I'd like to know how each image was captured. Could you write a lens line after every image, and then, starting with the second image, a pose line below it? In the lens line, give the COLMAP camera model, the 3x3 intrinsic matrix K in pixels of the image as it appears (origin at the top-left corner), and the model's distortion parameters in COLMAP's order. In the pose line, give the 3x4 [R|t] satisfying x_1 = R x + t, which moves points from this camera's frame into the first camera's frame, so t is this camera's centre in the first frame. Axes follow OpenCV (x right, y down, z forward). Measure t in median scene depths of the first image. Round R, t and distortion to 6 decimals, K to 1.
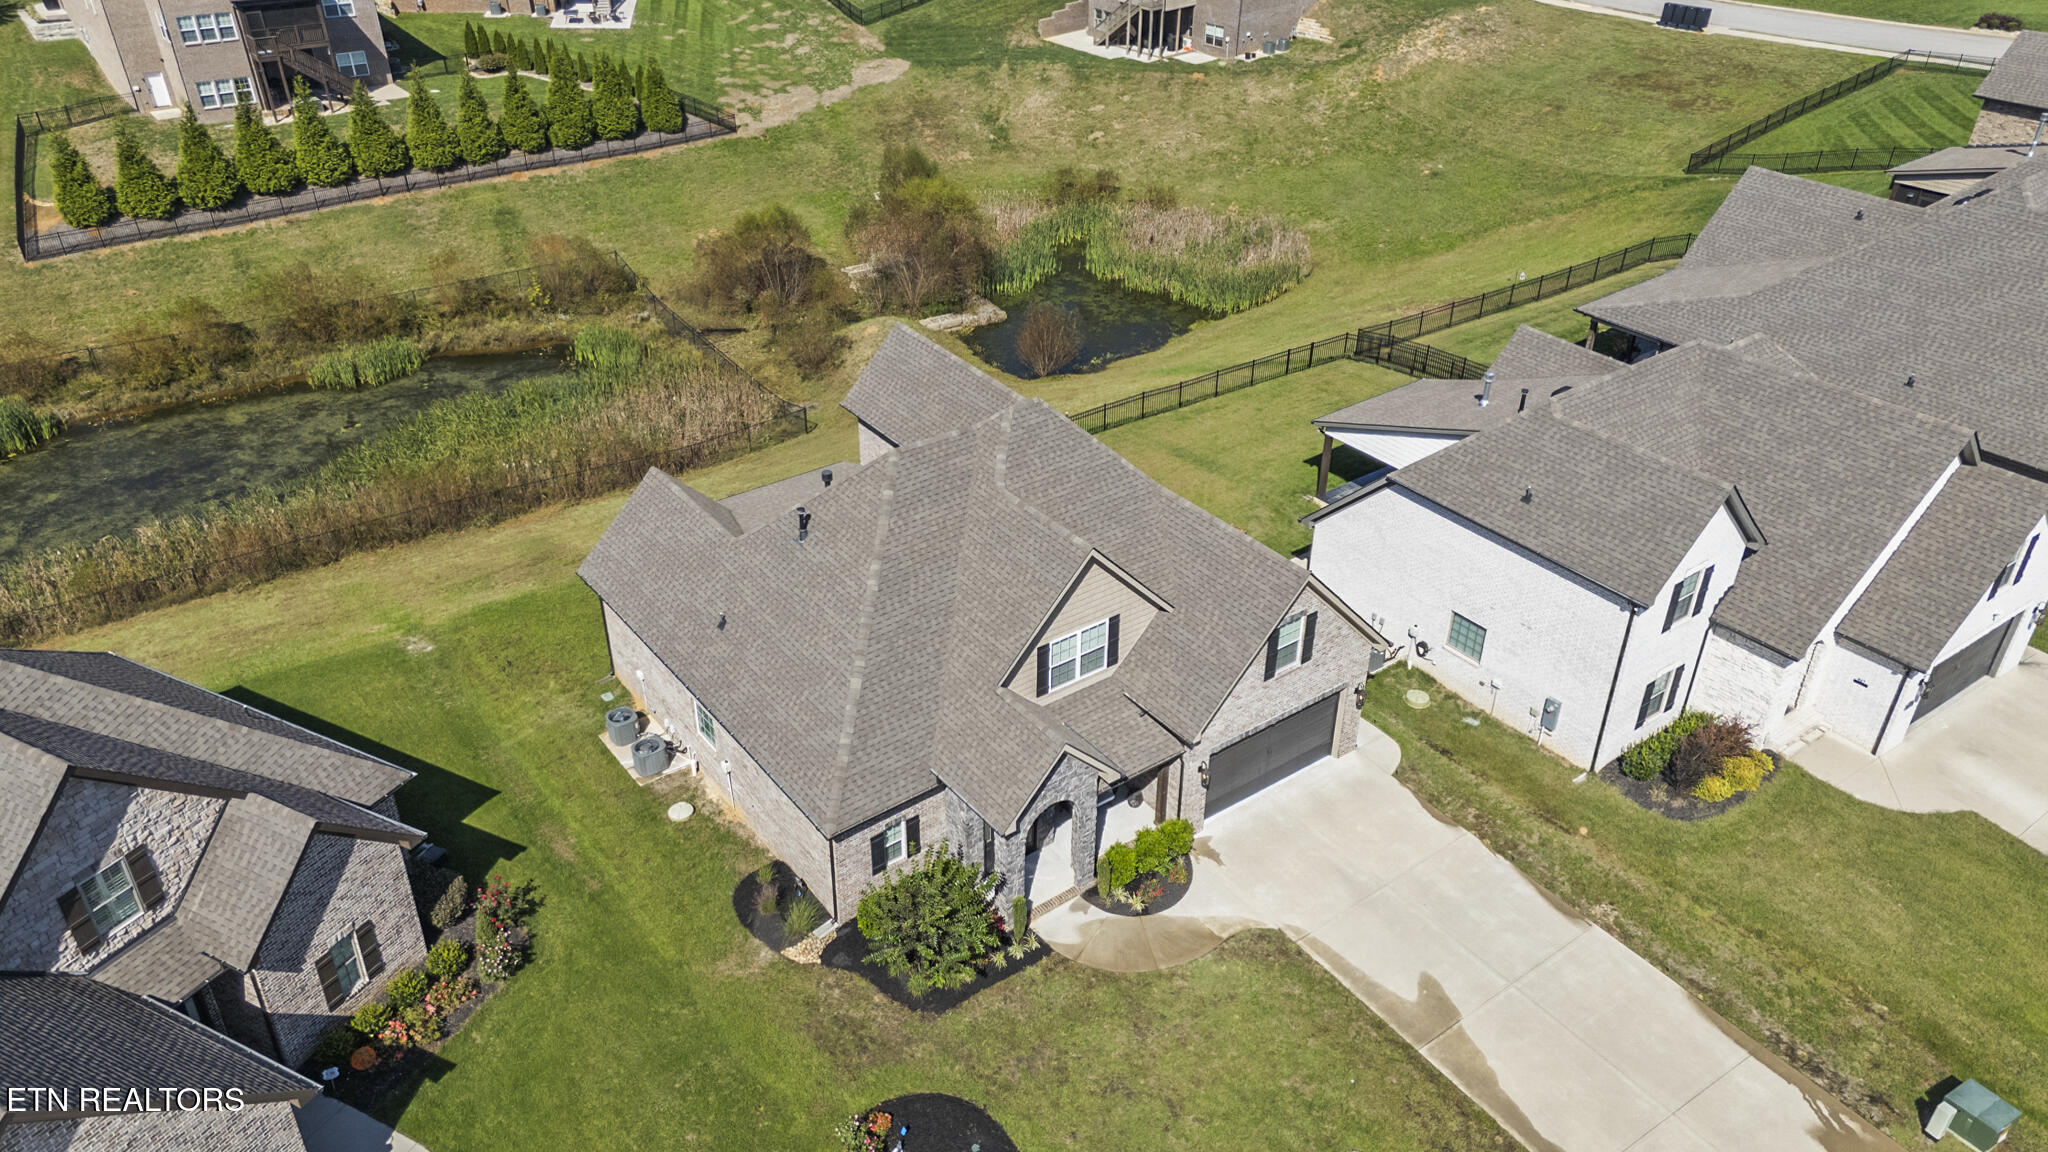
lens RADIAL K [[1540.0, 0, 1021.4], [0, 1540.0, 569.8], [0, 0, 1]] dist [0.169974, -0.086847]
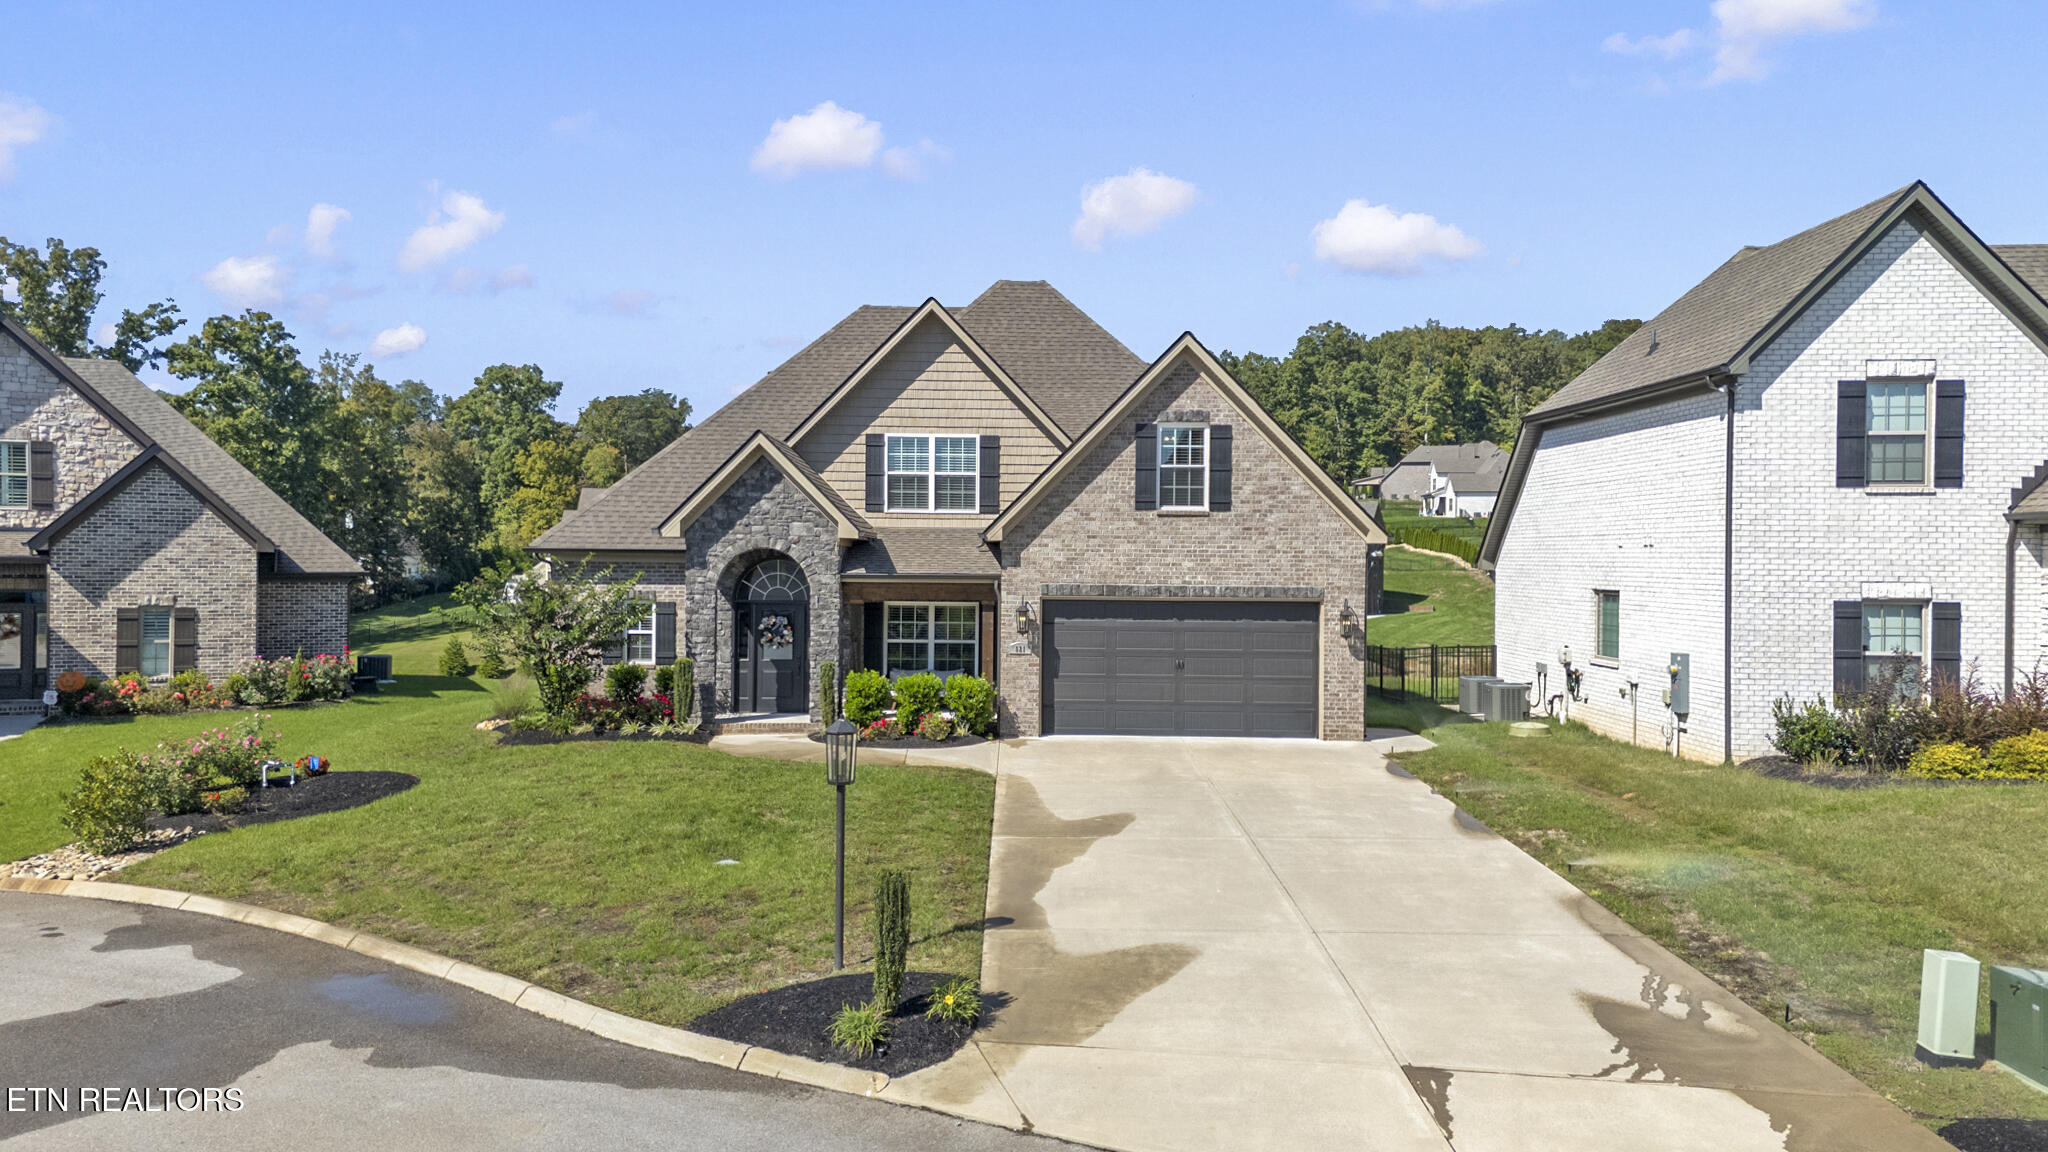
lens RADIAL K [[1540.0, 0, 1021.4], [0, 1540.0, 569.8], [0, 0, 1]] dist [0.169974, -0.086847]
pose [[0.802781, 0.004538, -0.596257, 0.531541], [-0.322594, 0.844293, -0.427904, 0.411578], [0.501474, 0.535862, 0.679246, 0.510745]]
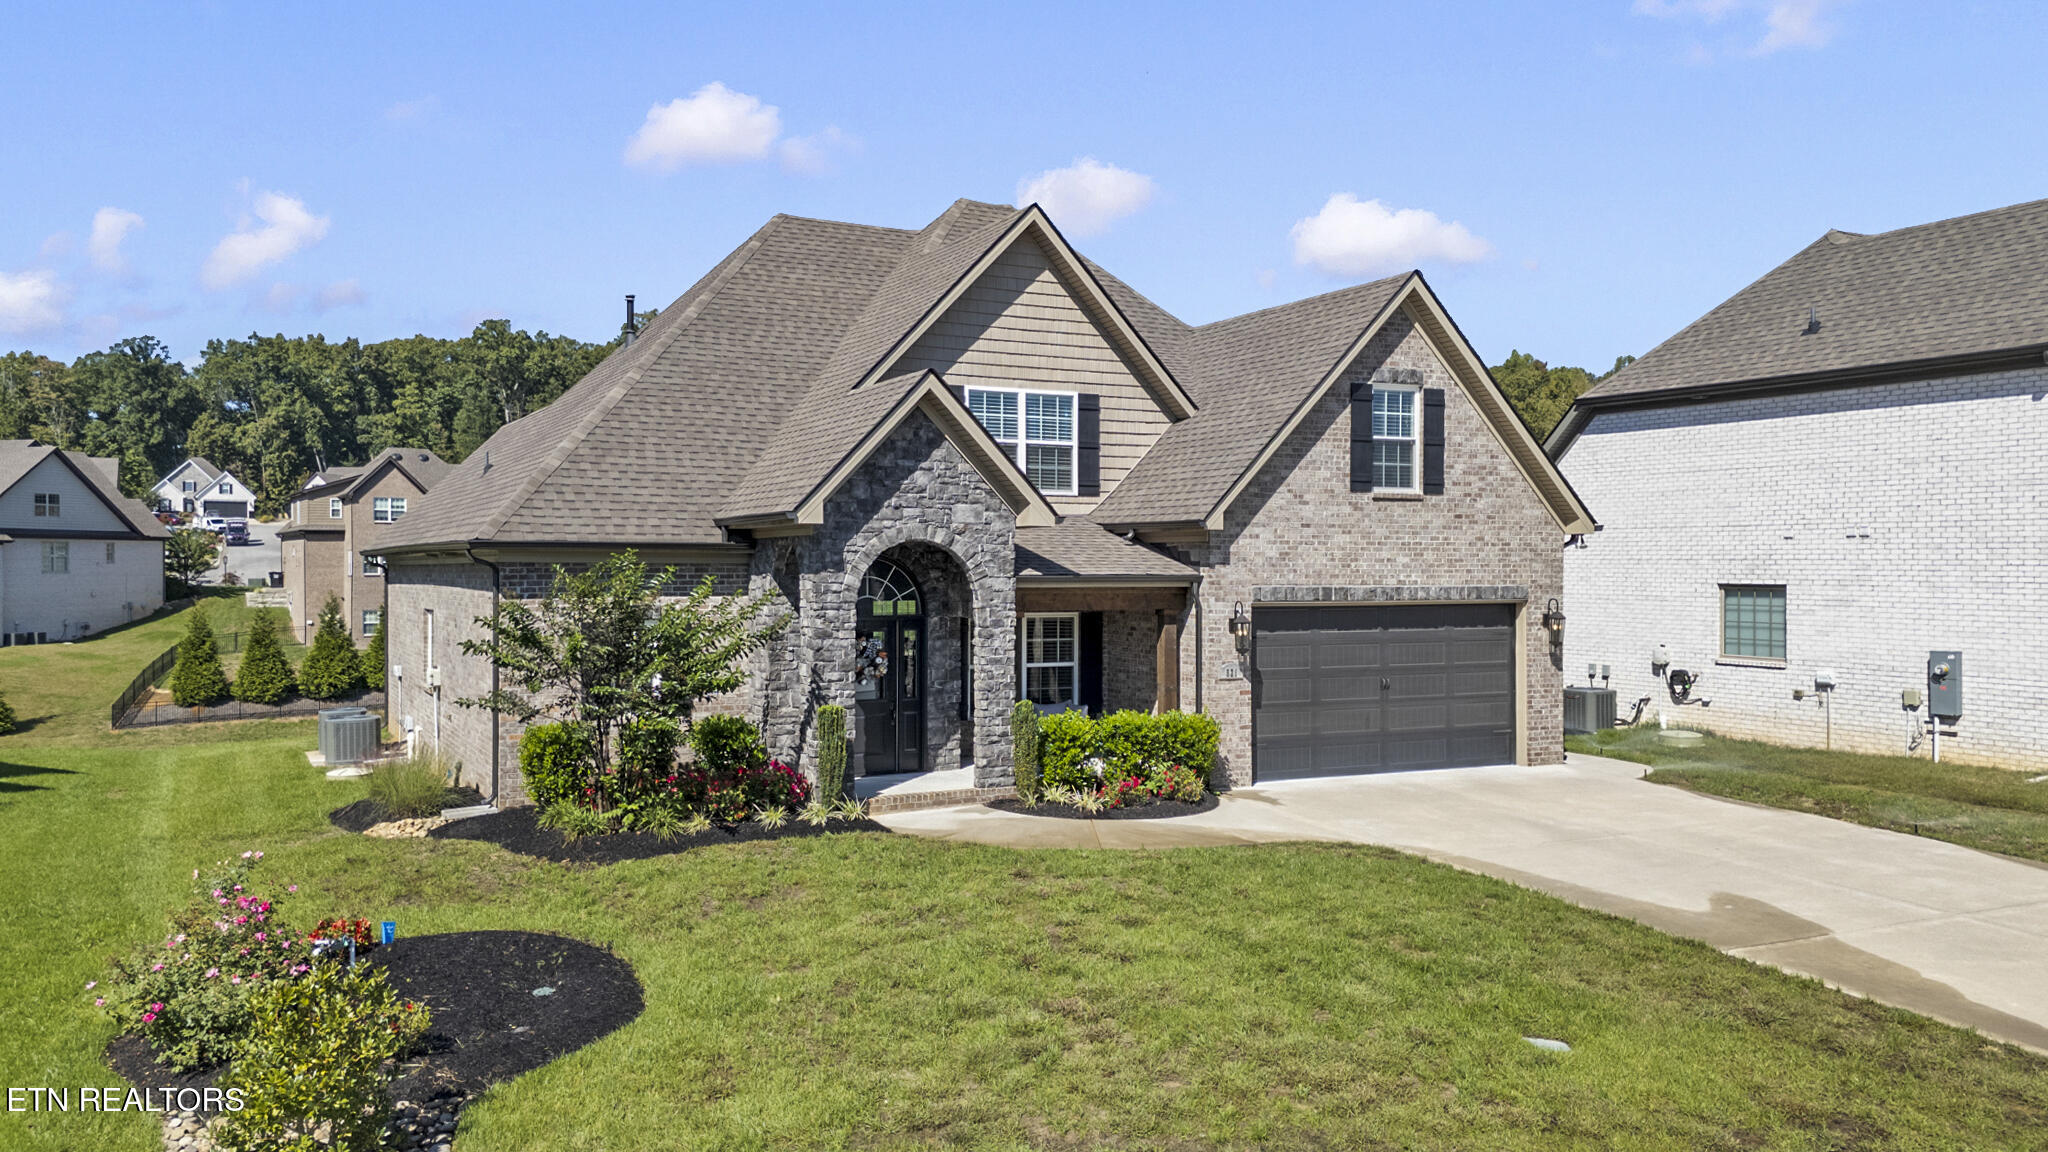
lens RADIAL K [[1540.0, 0, 1021.4], [0, 1540.0, 569.8], [0, 0, 1]] dist [0.169974, -0.086847]
pose [[0.987394, -0.003634, -0.158242, 0.127402], [-0.081005, 0.847296, -0.524907, 0.399820], [0.135985, 0.531108, 0.836321, 0.528061]]
